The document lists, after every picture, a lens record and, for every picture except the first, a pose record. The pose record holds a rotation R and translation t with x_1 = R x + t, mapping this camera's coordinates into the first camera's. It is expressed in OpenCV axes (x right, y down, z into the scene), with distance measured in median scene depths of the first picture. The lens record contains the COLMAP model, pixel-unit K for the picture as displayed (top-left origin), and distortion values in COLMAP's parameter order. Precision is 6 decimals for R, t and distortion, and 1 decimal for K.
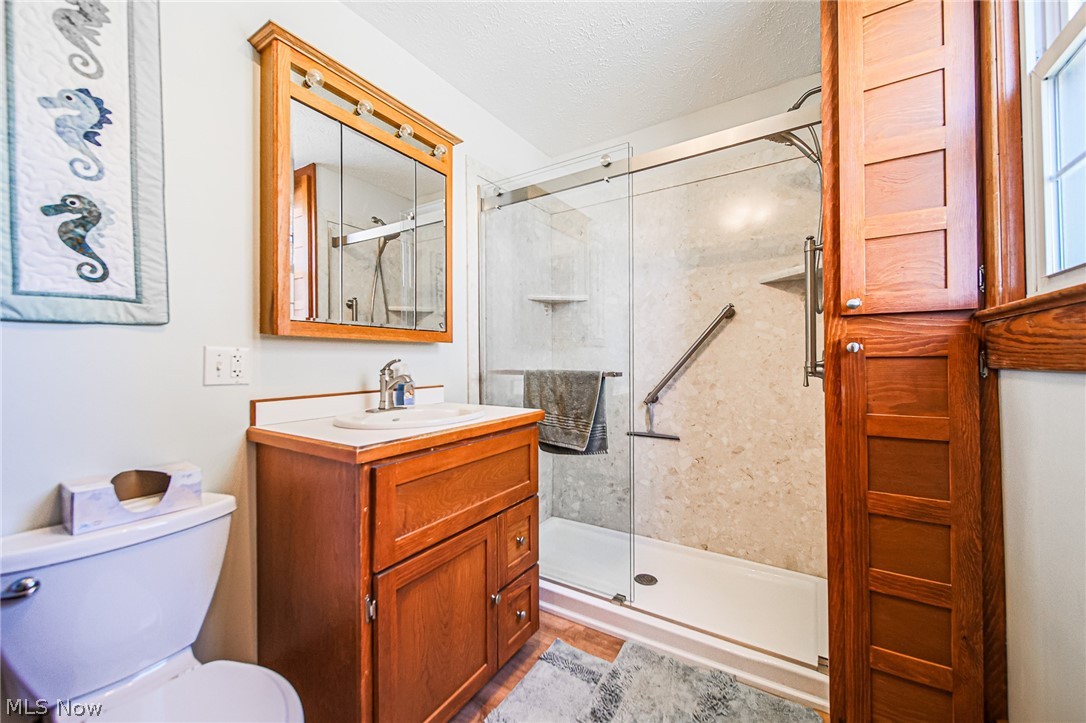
lens RADIAL K [[408.3, 0, 537.6], [0, 408.3, 358.1], [0, 0, 1]] dist [0.001495, -0.001489]
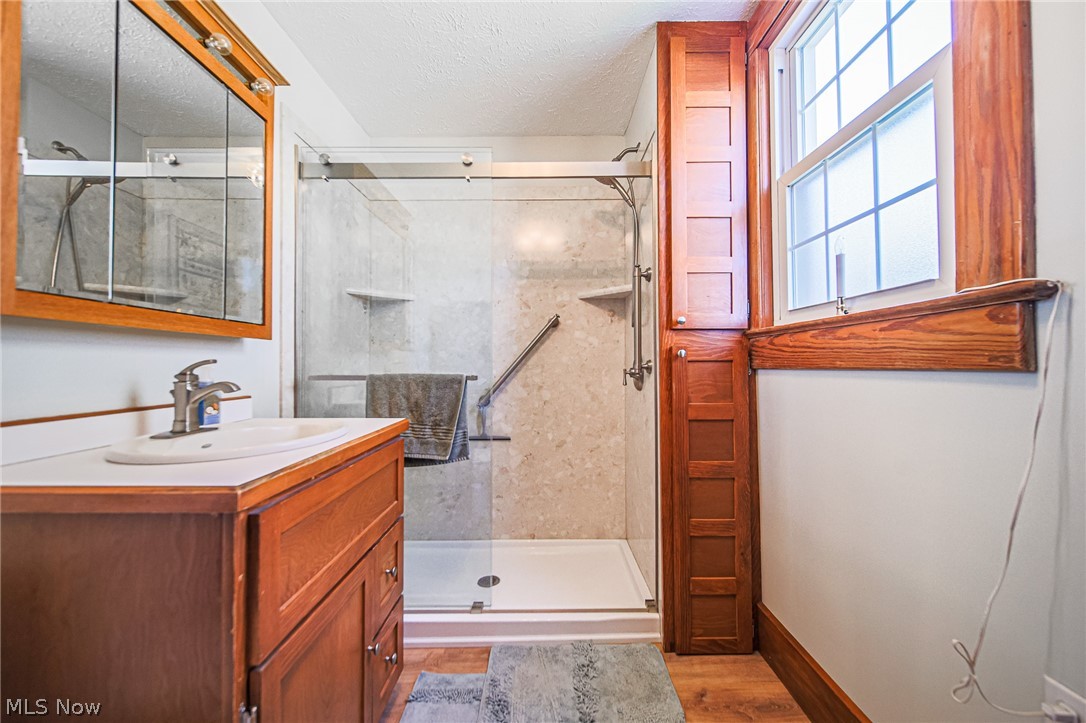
lens RADIAL K [[408.3, 0, 540.1], [0, 408.3, 359.3], [0, 0, 1]] dist [0.001495, -0.001489]
pose [[0.843397, 0.010897, 0.537181, -0.223452], [-0.004116, 0.999896, -0.013822, 0.008734], [-0.537276, 0.009447, 0.843354, 0.093832]]
